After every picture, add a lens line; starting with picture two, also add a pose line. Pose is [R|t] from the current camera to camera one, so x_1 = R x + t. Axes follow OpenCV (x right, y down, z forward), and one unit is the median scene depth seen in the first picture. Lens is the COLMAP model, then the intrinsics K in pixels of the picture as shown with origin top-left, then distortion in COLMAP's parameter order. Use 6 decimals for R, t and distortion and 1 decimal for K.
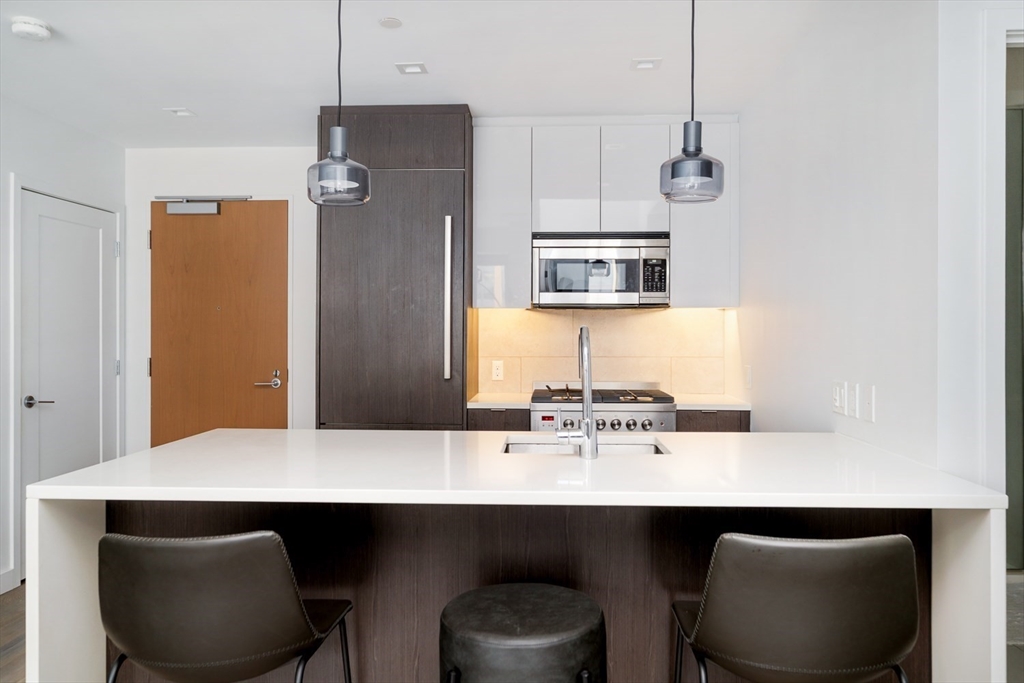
lens RADIAL K [[765.6, 0, 513.0], [0, 765.6, 341.2], [0, 0, 1]] dist [0.000373, 0.002040]
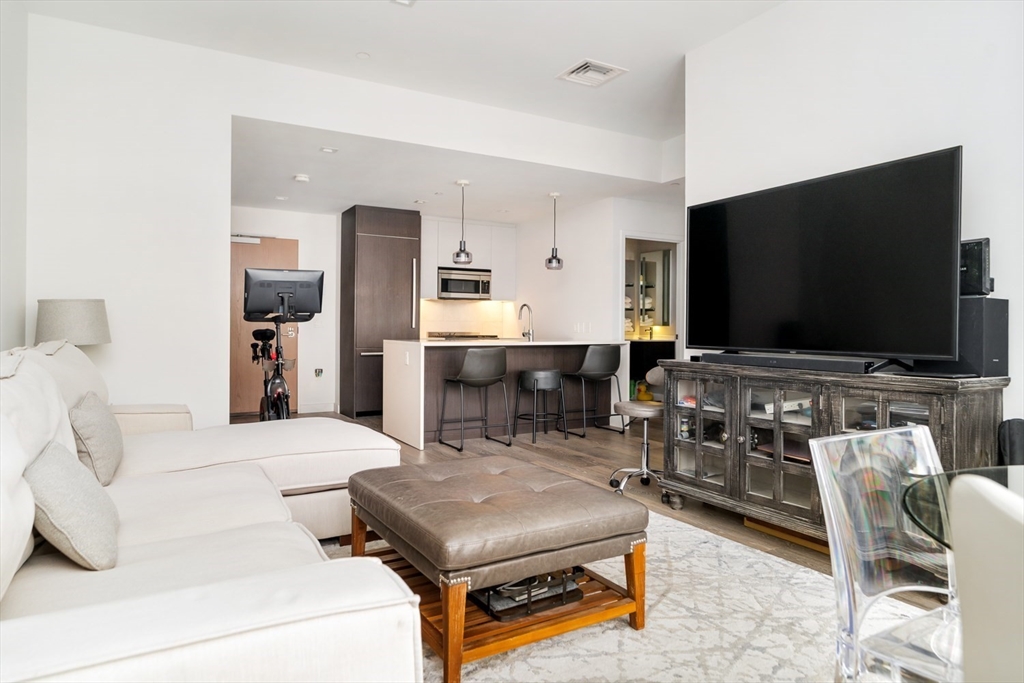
lens RADIAL K [[624.3, 0, 511.2], [0, 624.3, 337.4], [0, 0, 1]] dist [0.001658, 0.000053]
pose [[0.855115, -0.002783, 0.518431, -0.786417], [-0.000510, 0.999981, 0.006211, 0.063616], [-0.518438, -0.005576, 0.855097, -0.762163]]
